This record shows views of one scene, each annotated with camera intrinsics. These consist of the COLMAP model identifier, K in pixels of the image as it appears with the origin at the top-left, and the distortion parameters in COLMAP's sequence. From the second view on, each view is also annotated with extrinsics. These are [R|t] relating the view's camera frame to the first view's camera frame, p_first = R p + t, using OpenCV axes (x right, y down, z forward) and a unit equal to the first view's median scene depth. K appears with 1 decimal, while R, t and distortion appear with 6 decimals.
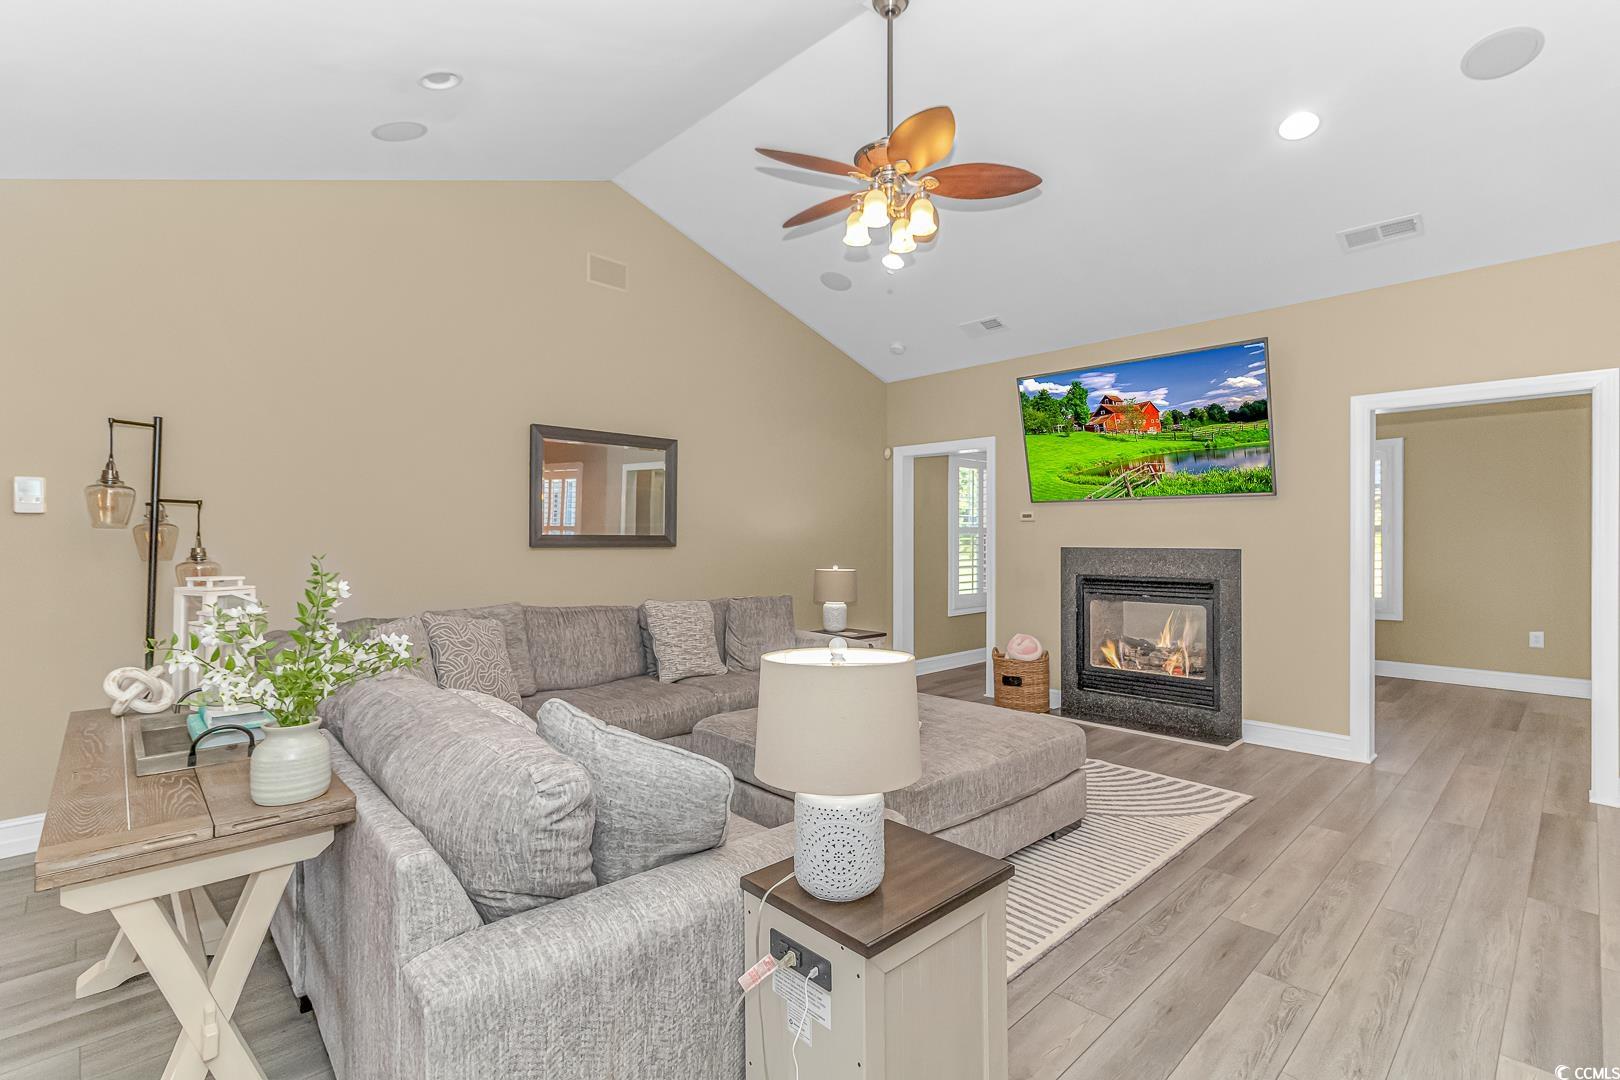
lens RADIAL K [[747.3, 0, 810.0], [0, 747.3, 540.0], [0, 0, 1]] dist [0.013051, 0.000369]
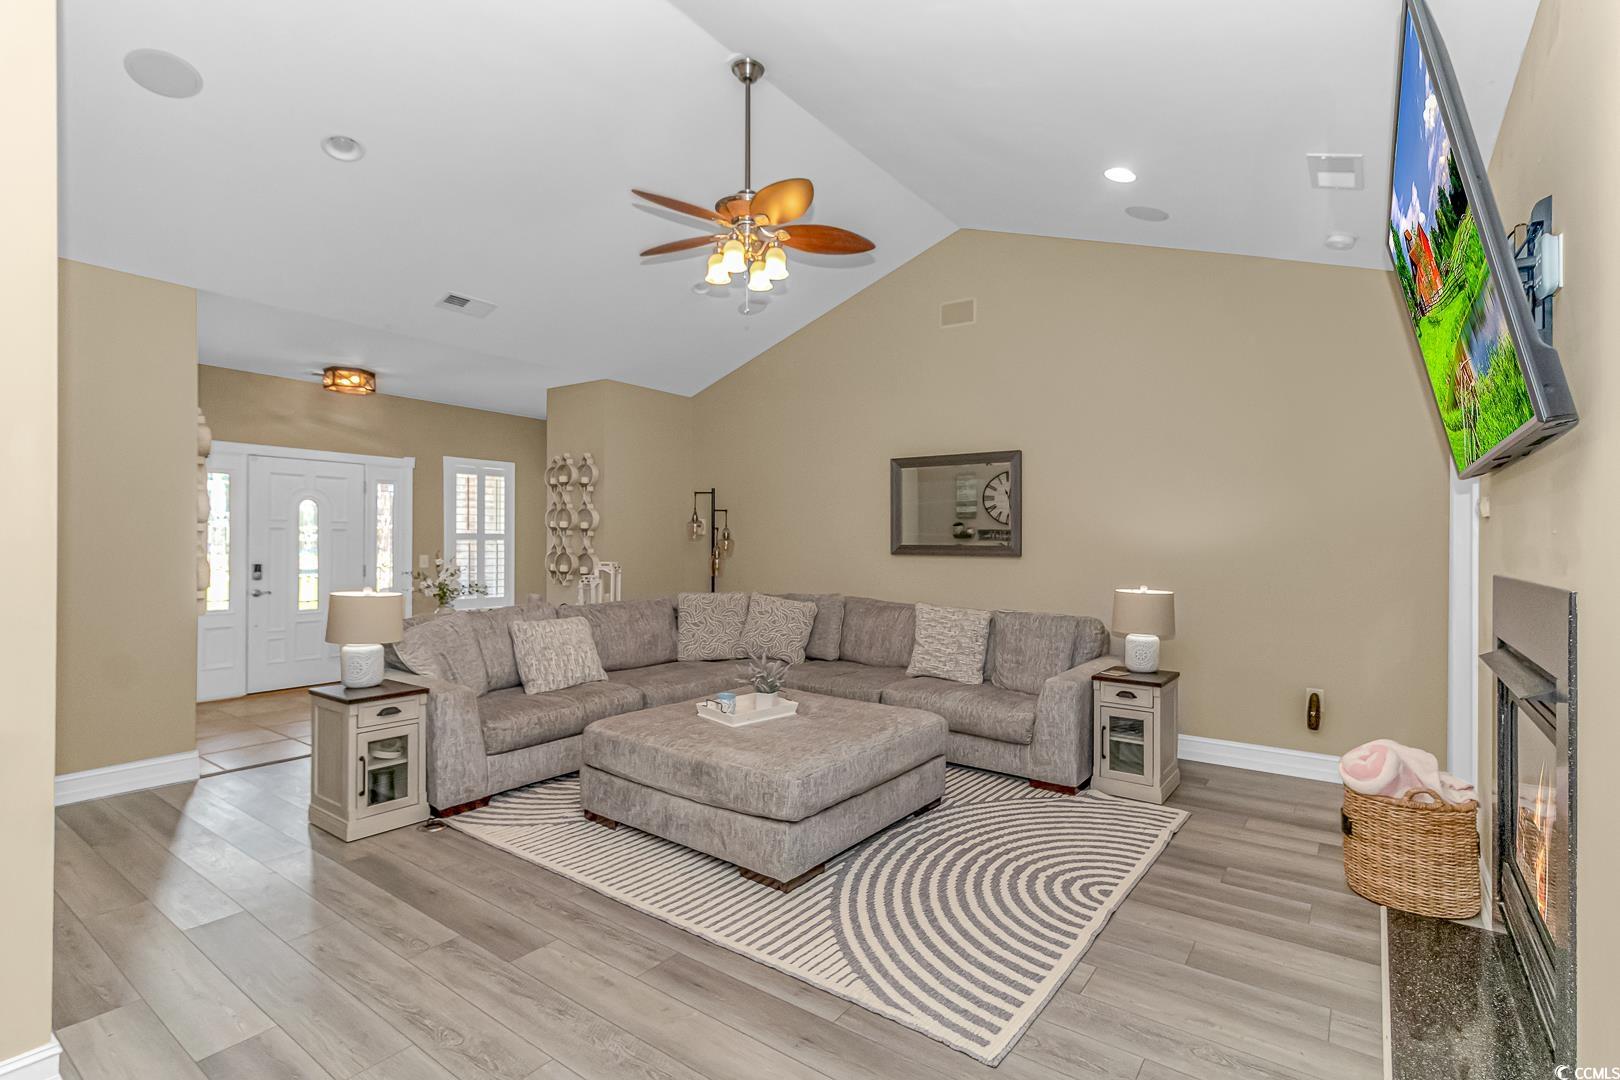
lens RADIAL K [[748.0, 0, 810.0], [0, 748.0, 540.0], [0, 0, 1]] dist [0.001190, -0.000026]
pose [[0.169559, -0.011256, -0.985456, 0.712363], [-0.011555, 0.999843, -0.013408, 0.002988], [0.985452, 0.013660, 0.169402, 0.532360]]
